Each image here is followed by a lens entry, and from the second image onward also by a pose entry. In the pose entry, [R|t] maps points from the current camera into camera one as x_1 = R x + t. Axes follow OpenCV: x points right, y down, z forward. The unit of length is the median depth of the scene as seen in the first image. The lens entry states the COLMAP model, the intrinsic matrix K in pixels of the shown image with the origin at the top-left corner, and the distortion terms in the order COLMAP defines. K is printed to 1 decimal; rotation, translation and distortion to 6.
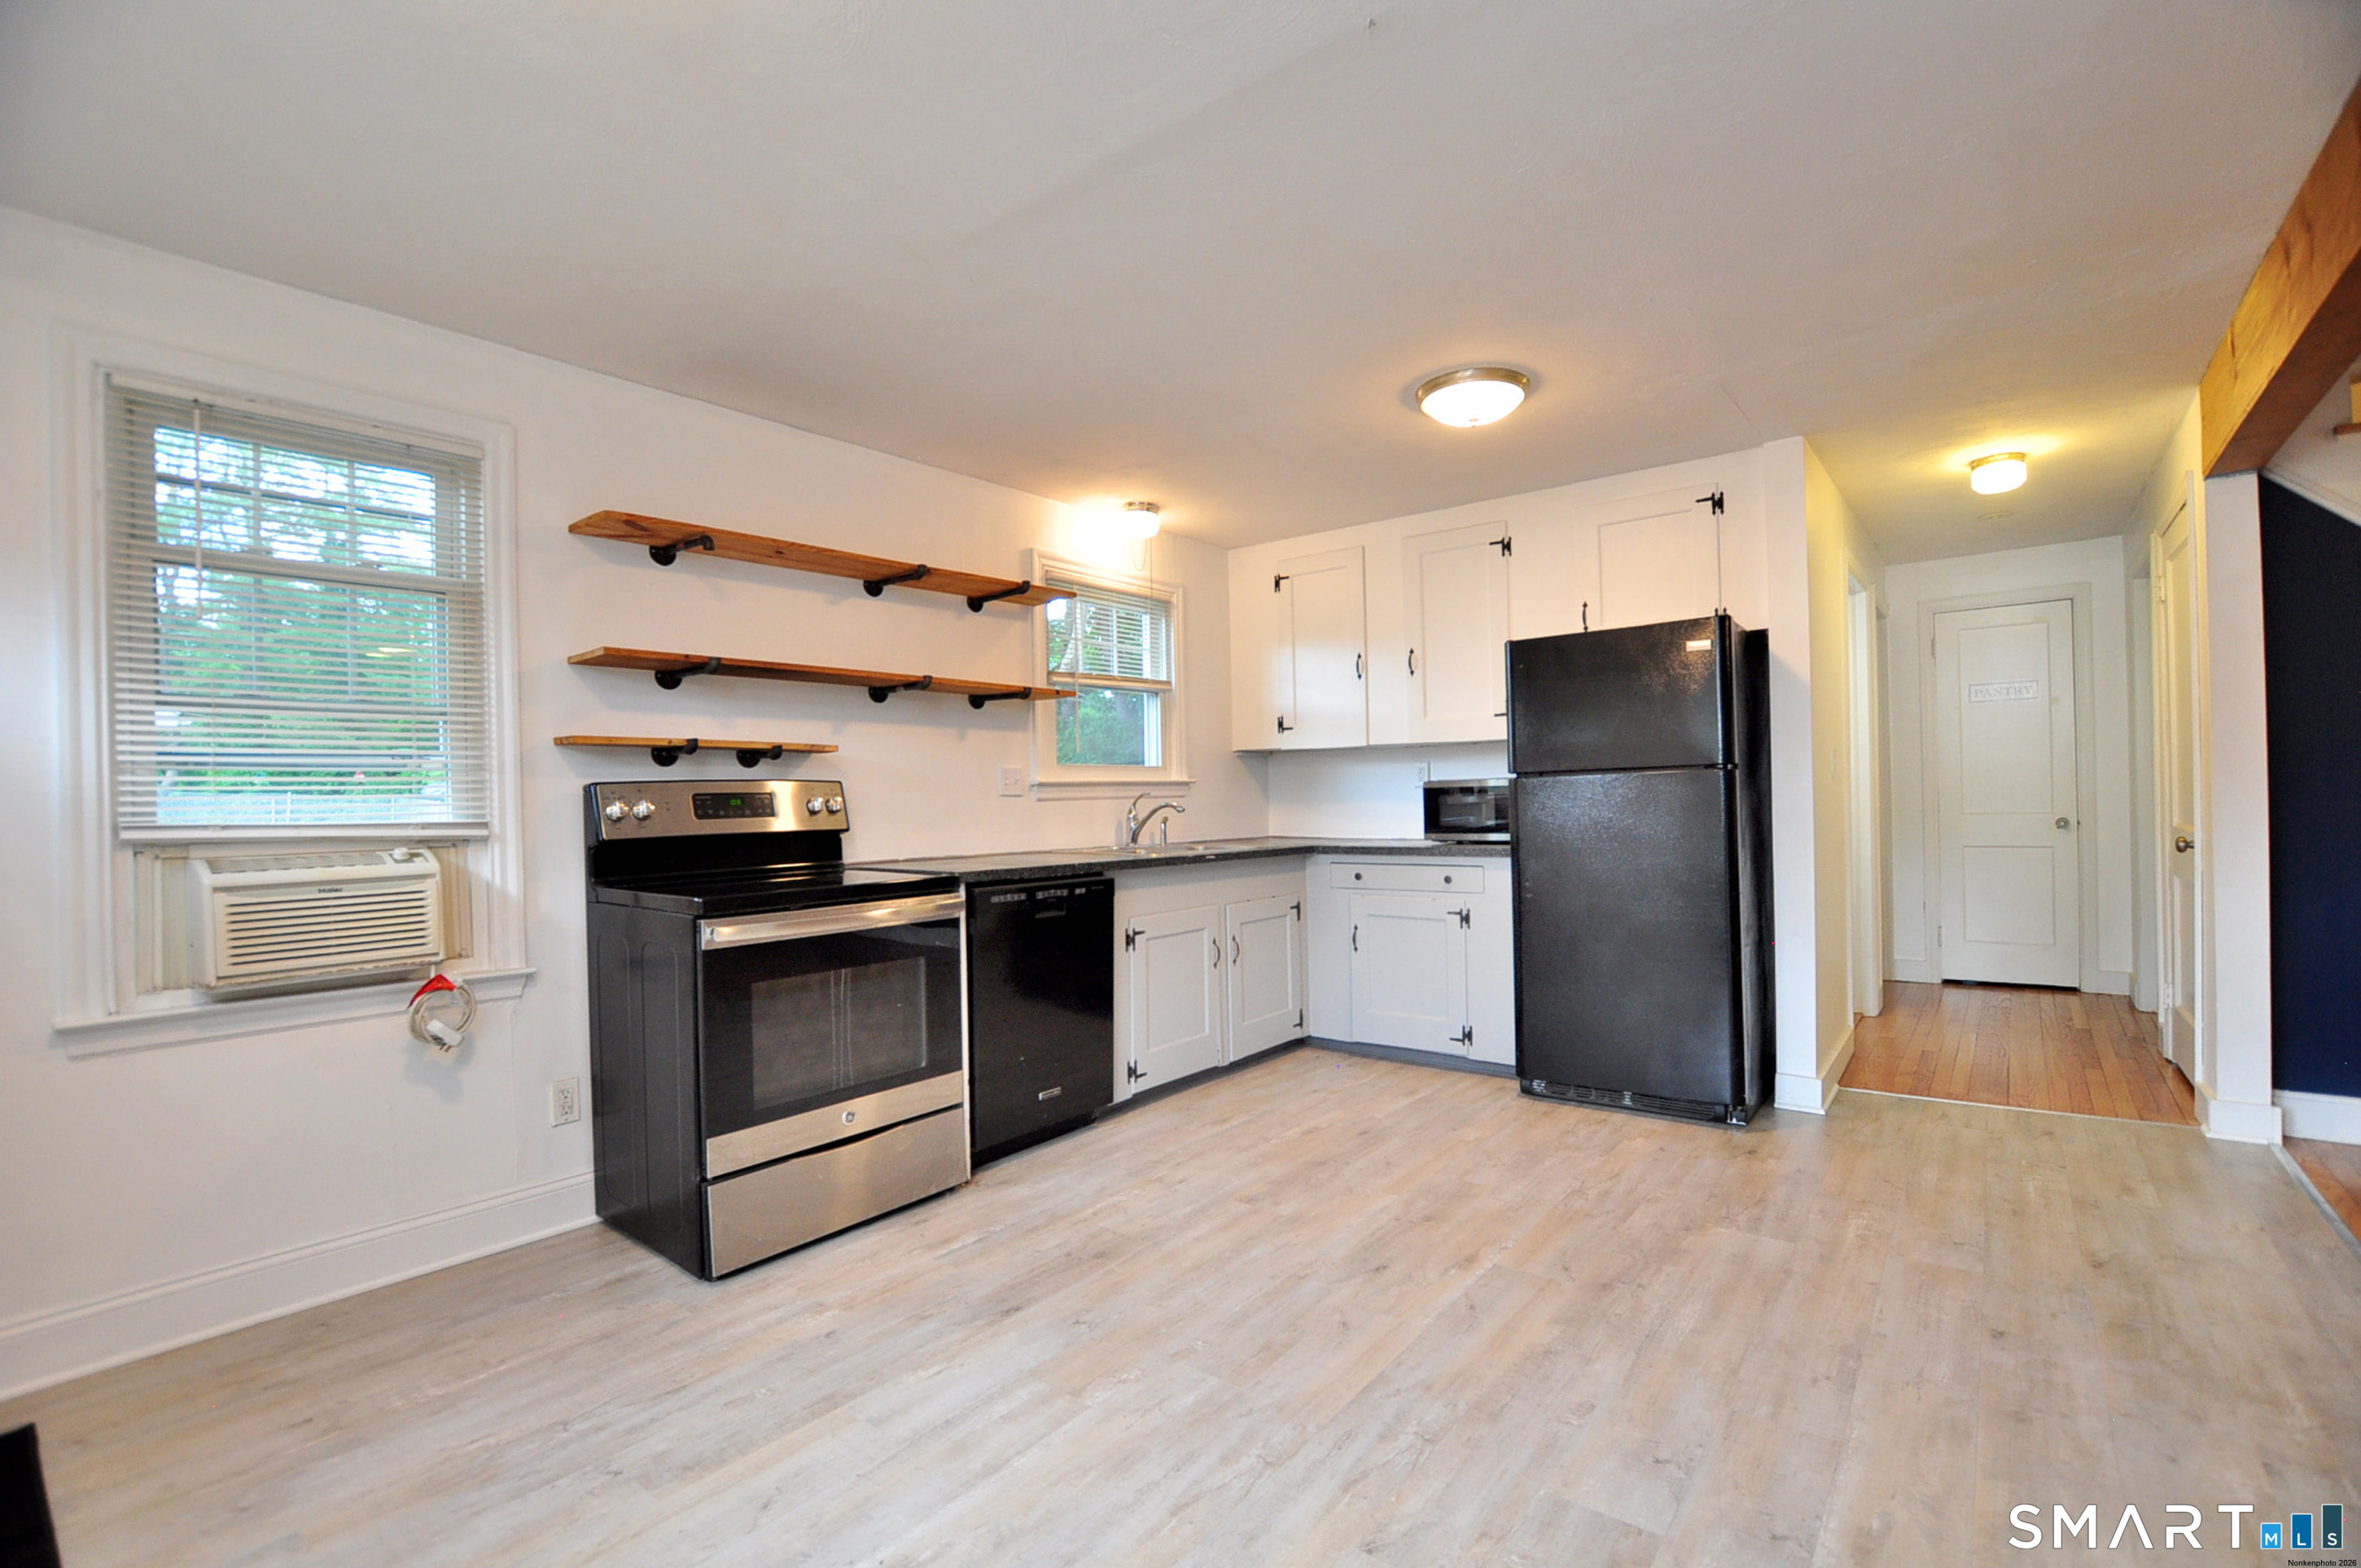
lens RADIAL K [[1057.2, 0, 1187.9], [0, 1057.2, 798.6], [0, 0, 1]] dist [-0.031600, -0.000090]
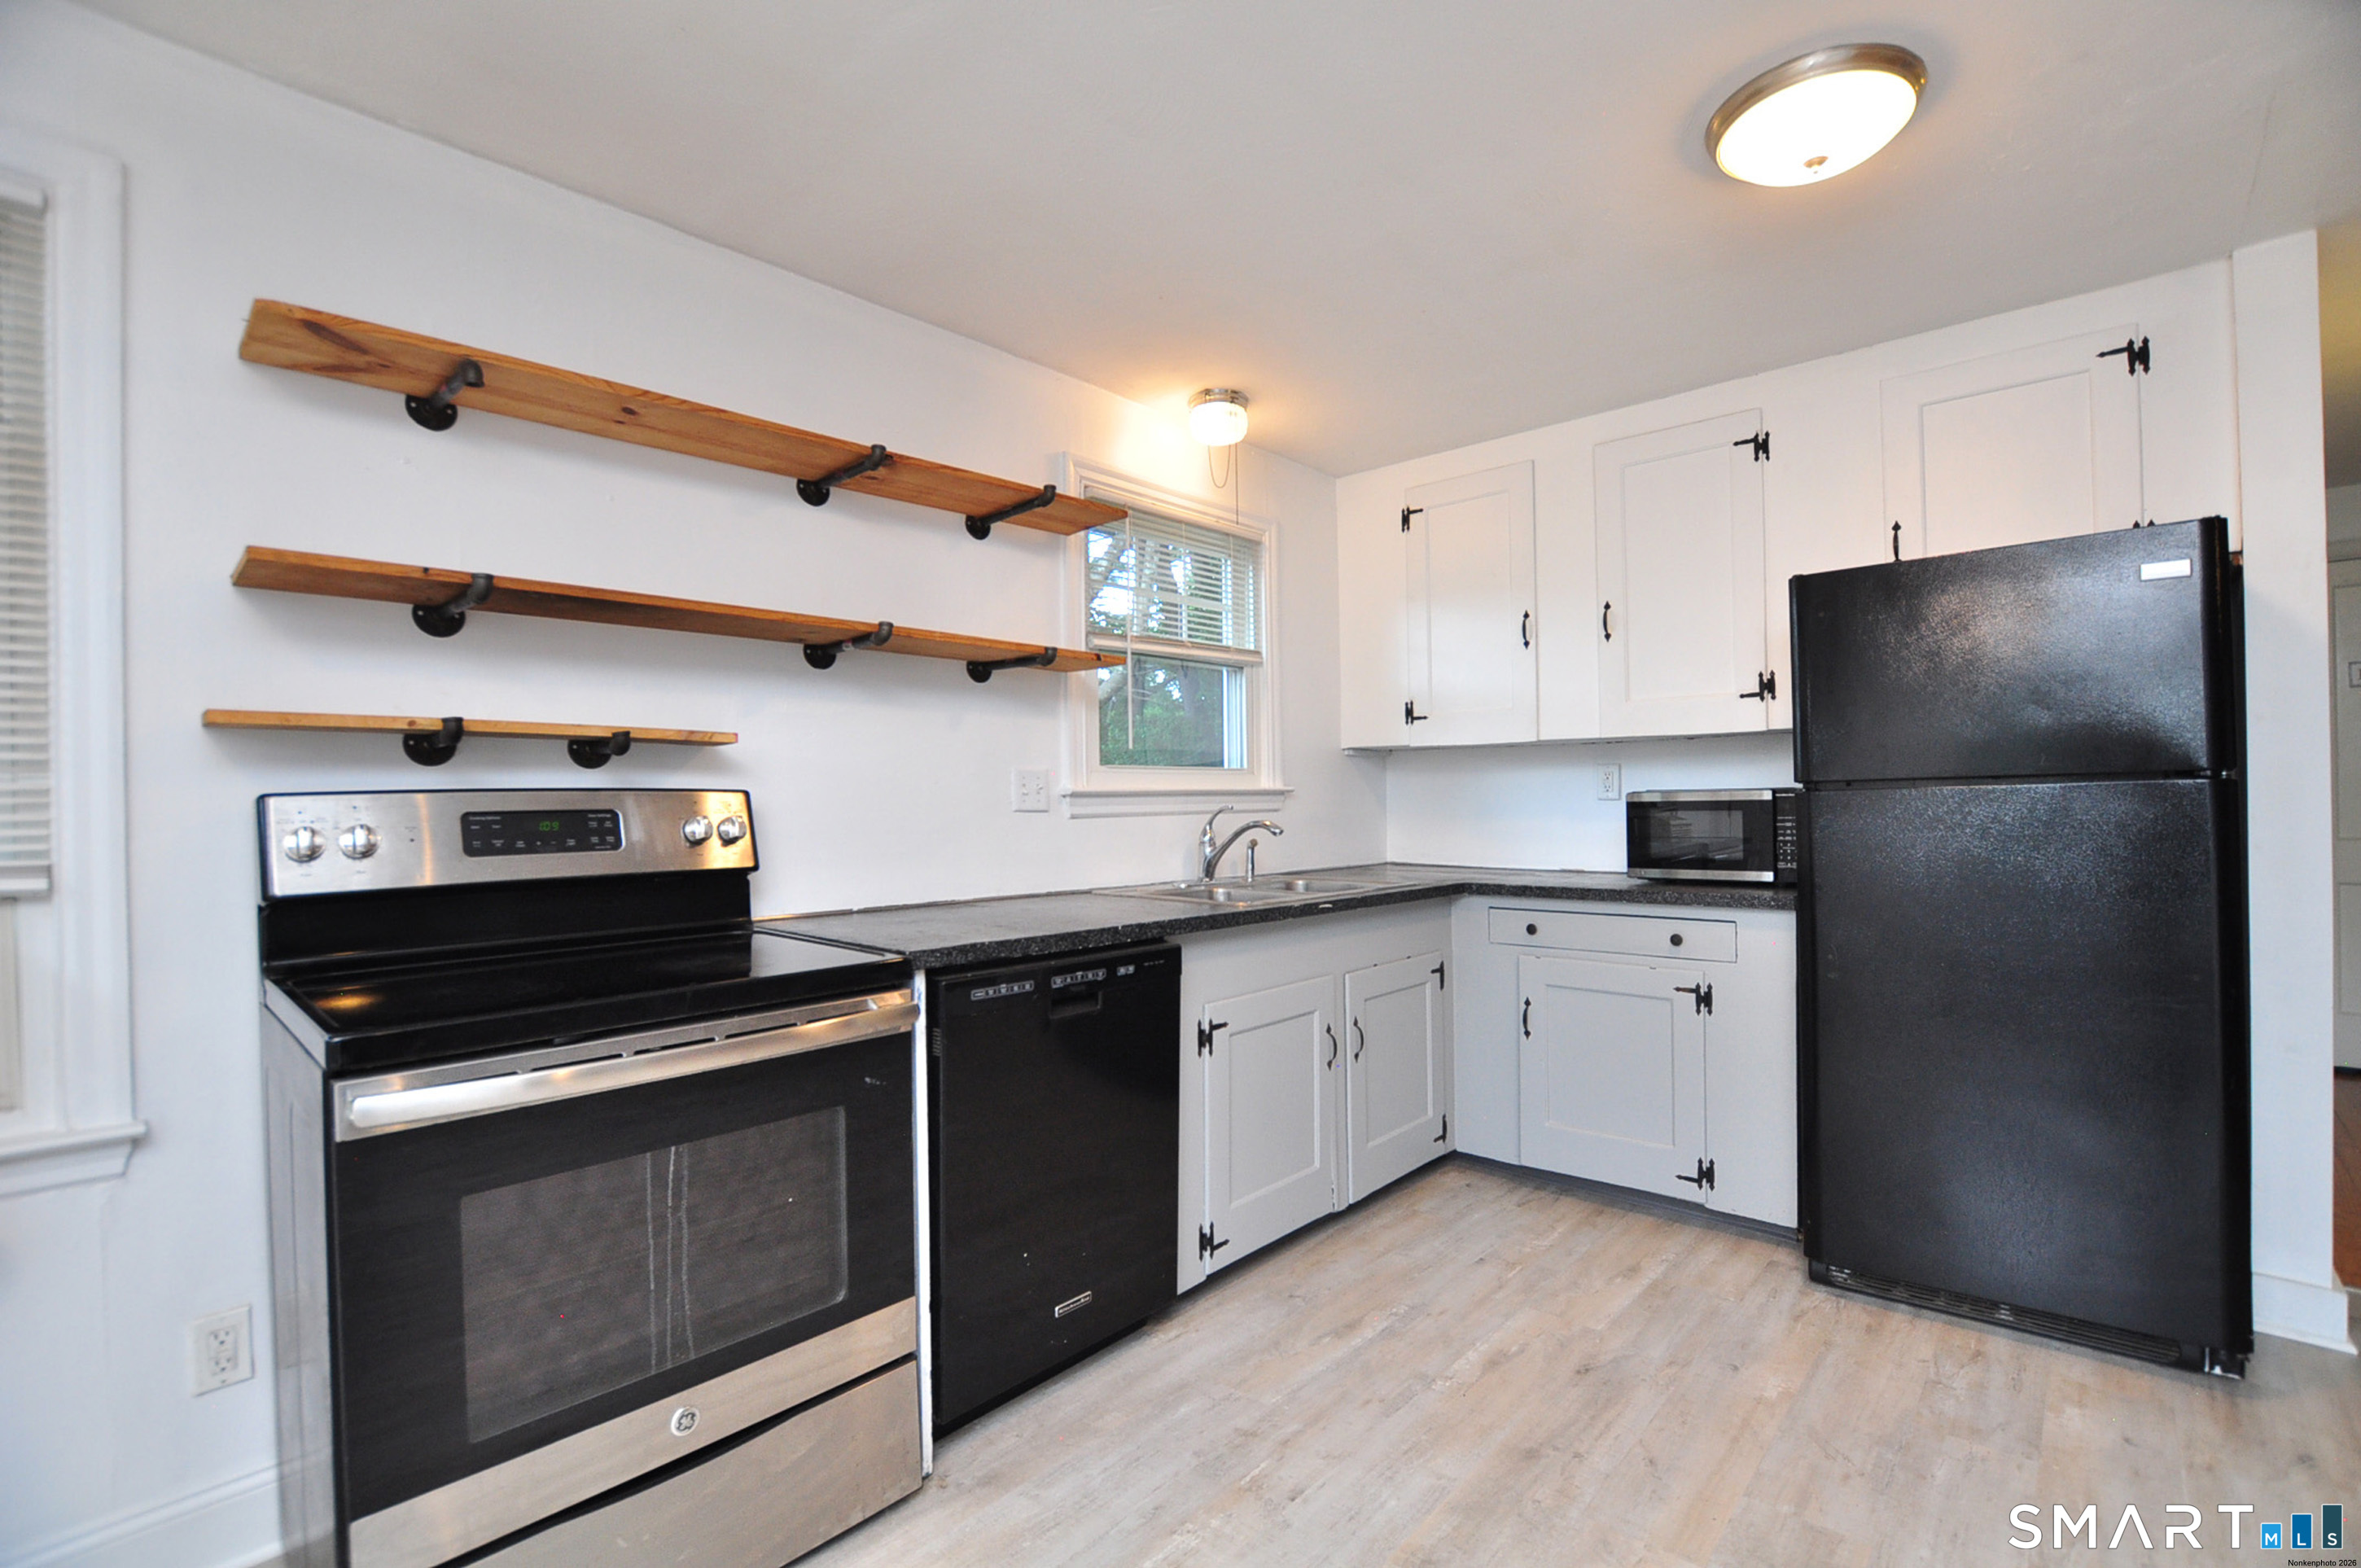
lens RADIAL K [[1039.9, 0, 1181.1], [0, 1039.9, 801.8], [0, 0, 1]] dist [-0.032039, 0.000331]
pose [[0.997562, 0.006889, -0.069450, -0.028161], [-0.006777, 0.999975, 0.001854, -0.012215], [0.069461, -0.001378, 0.997584, 0.396127]]
